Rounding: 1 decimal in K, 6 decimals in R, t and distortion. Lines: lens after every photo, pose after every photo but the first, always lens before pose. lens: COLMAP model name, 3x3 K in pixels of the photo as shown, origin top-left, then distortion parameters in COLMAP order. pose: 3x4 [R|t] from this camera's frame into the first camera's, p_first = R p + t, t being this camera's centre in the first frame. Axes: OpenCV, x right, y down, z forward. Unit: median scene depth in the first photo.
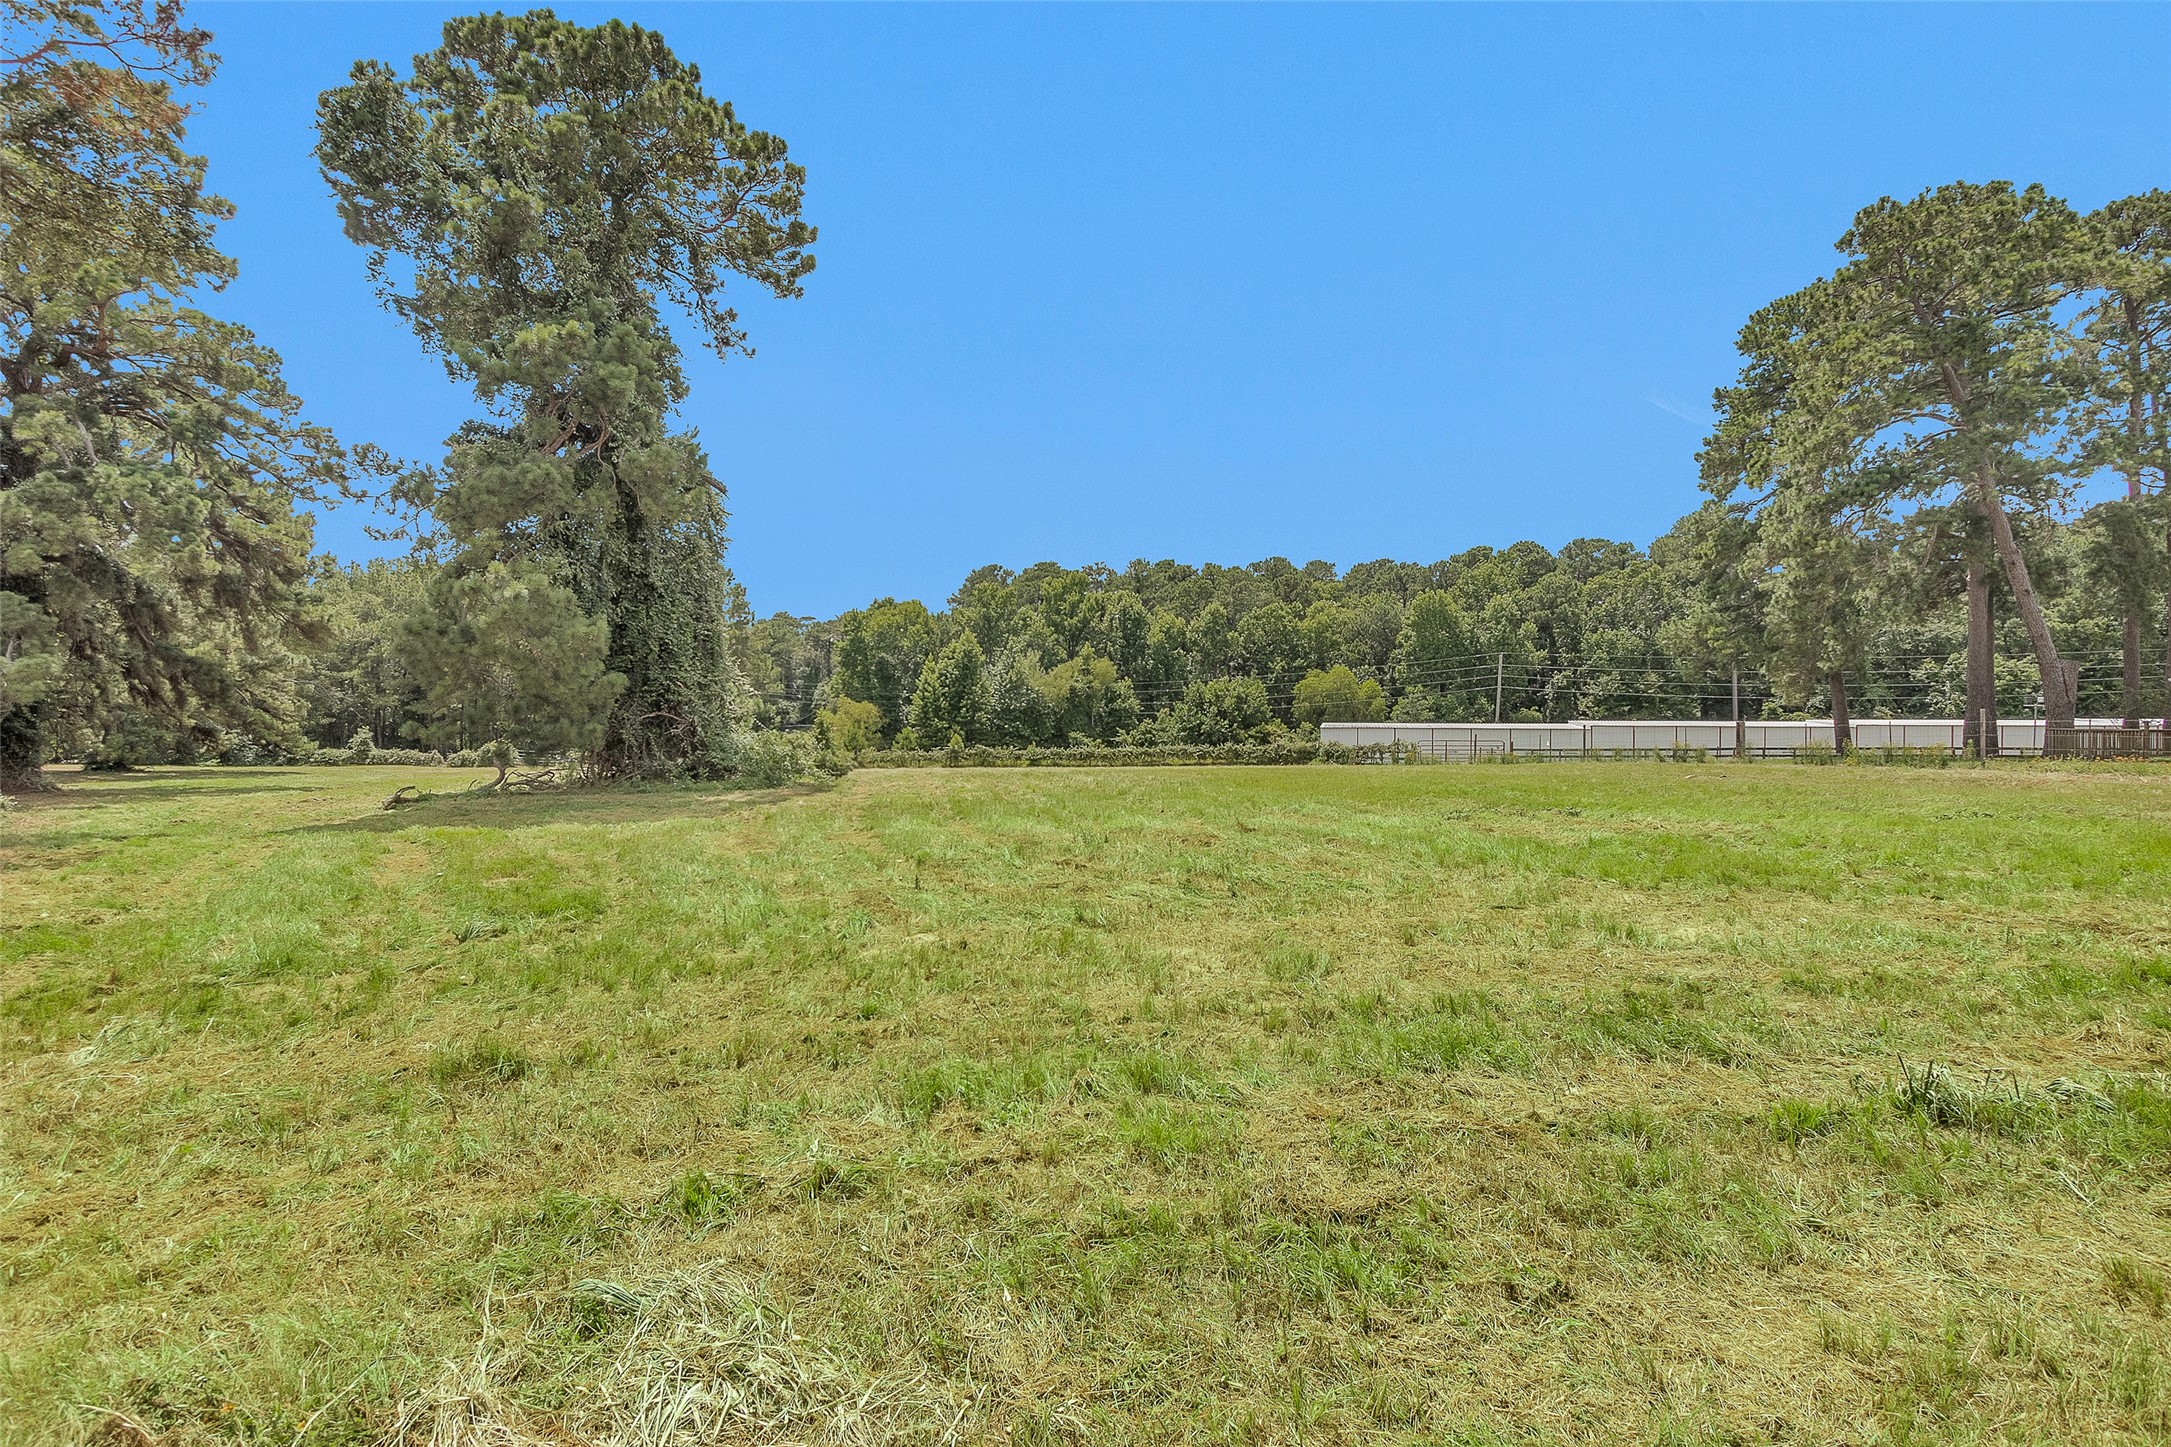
lens RADIAL K [[1065.3, 0, 1077.1], [0, 1065.3, 725.0], [0, 0, 1]] dist [0.003371, 0.000313]
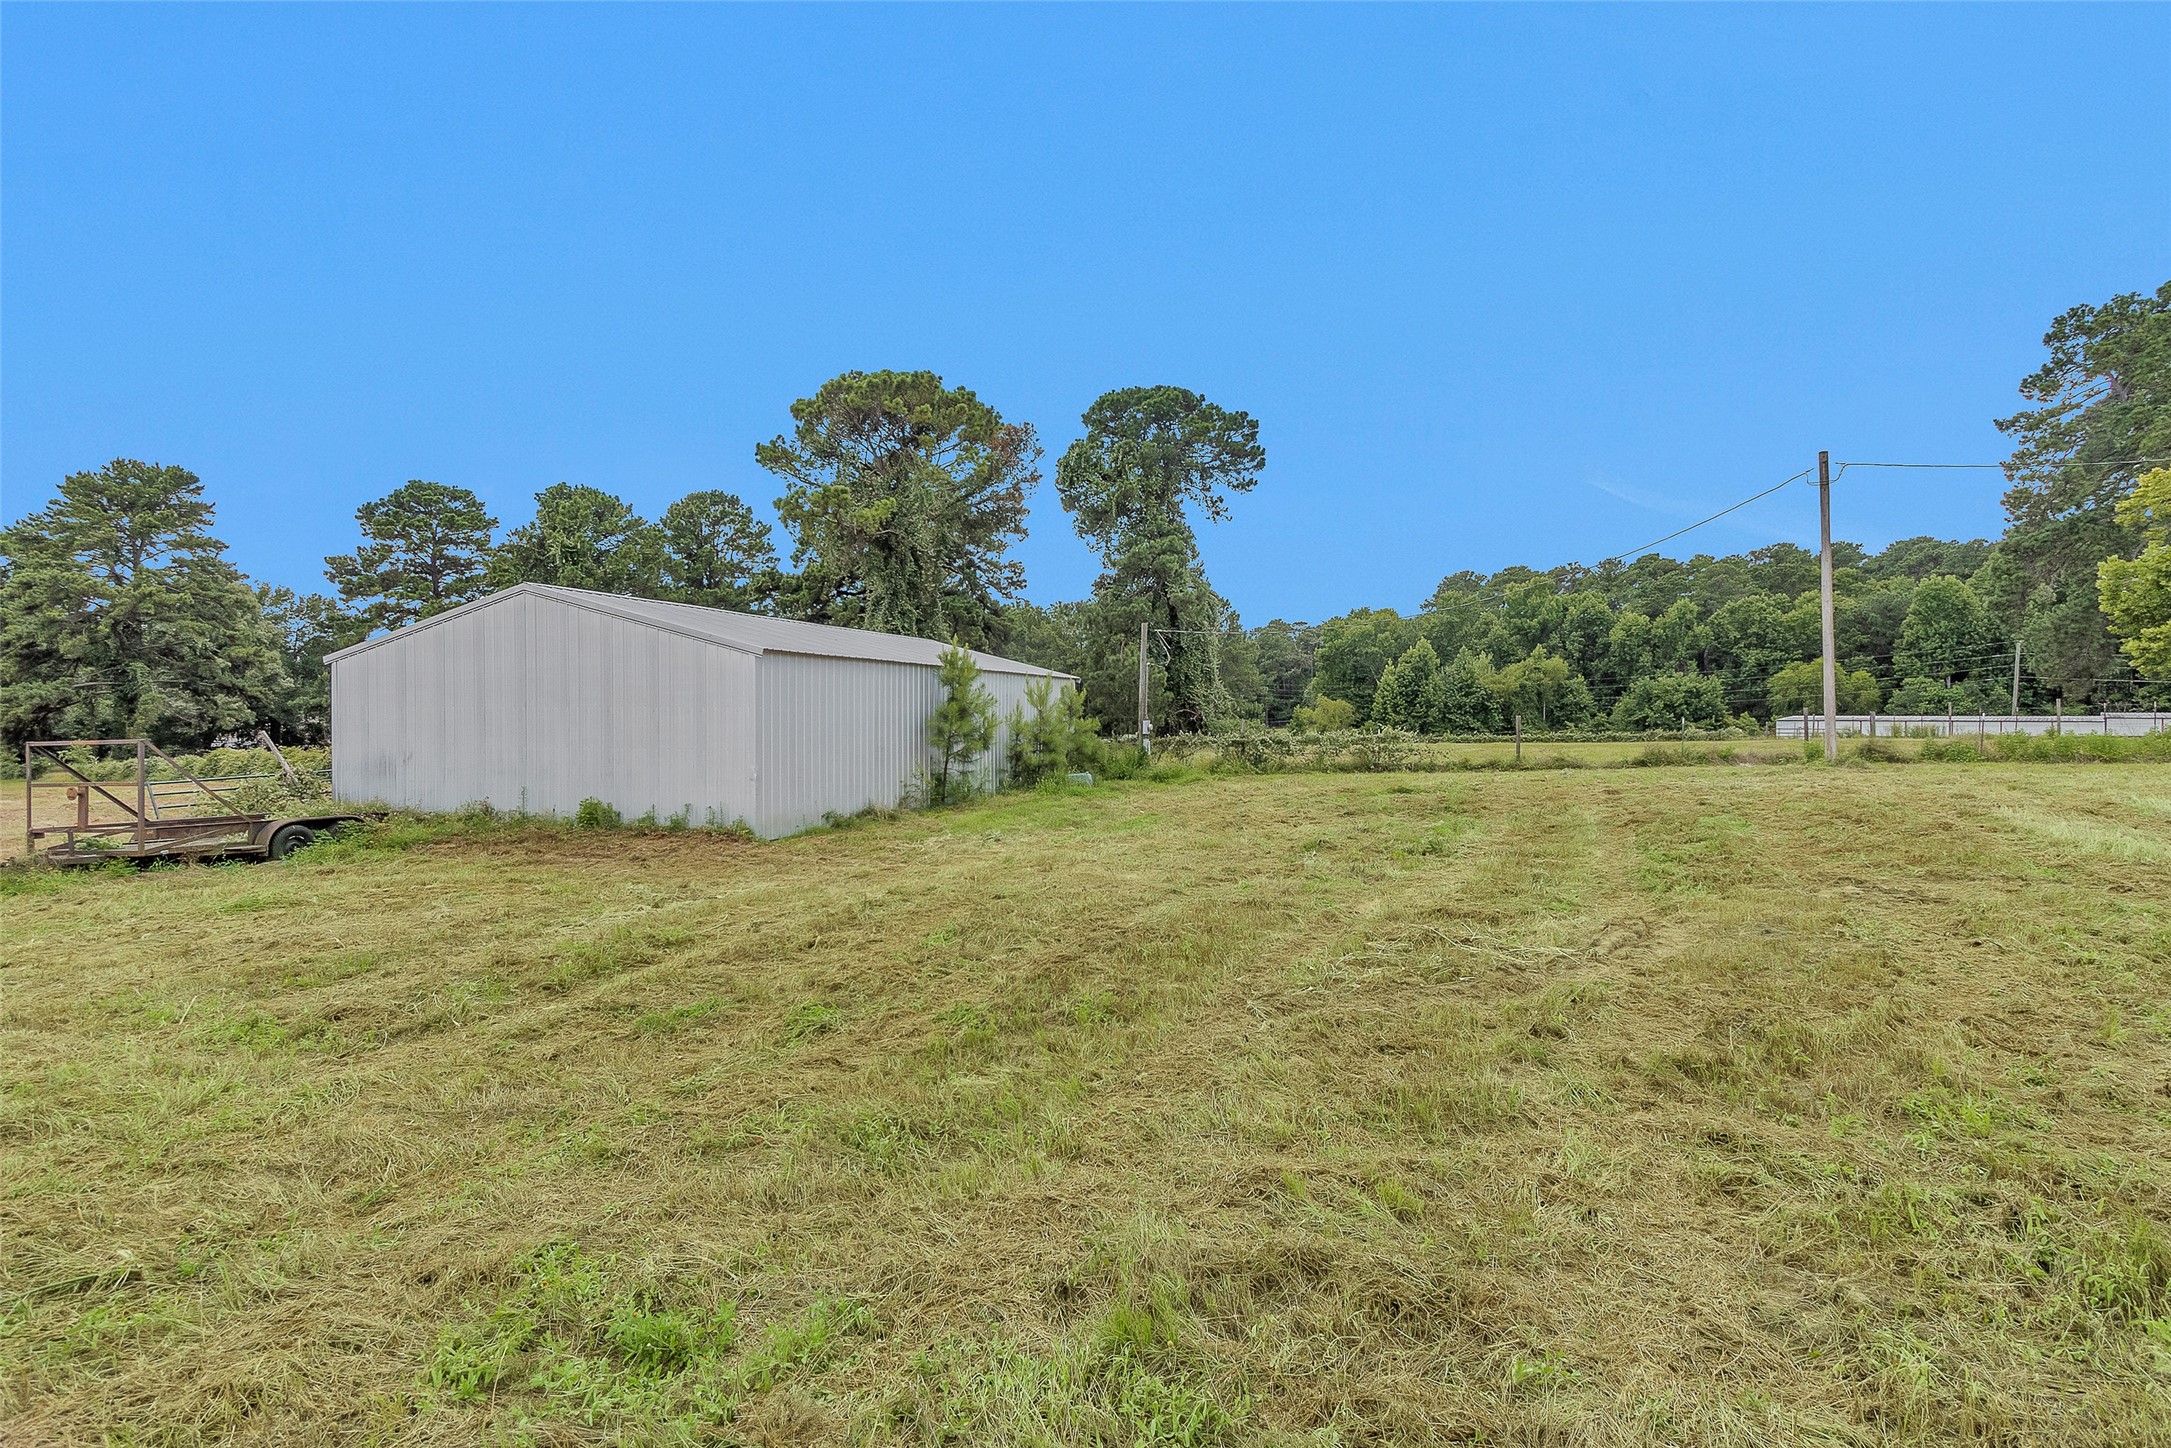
lens RADIAL K [[1113.1, 0, 1042.5], [0, 1113.1, 730.3], [0, 0, 1]] dist [0.001356, -0.000972]
pose [[0.883814, 0.002026, -0.467833, 0.095174], [0.001337, 0.999976, 0.006856, 0.003701], [0.467836, -0.006685, 0.883790, -0.265247]]
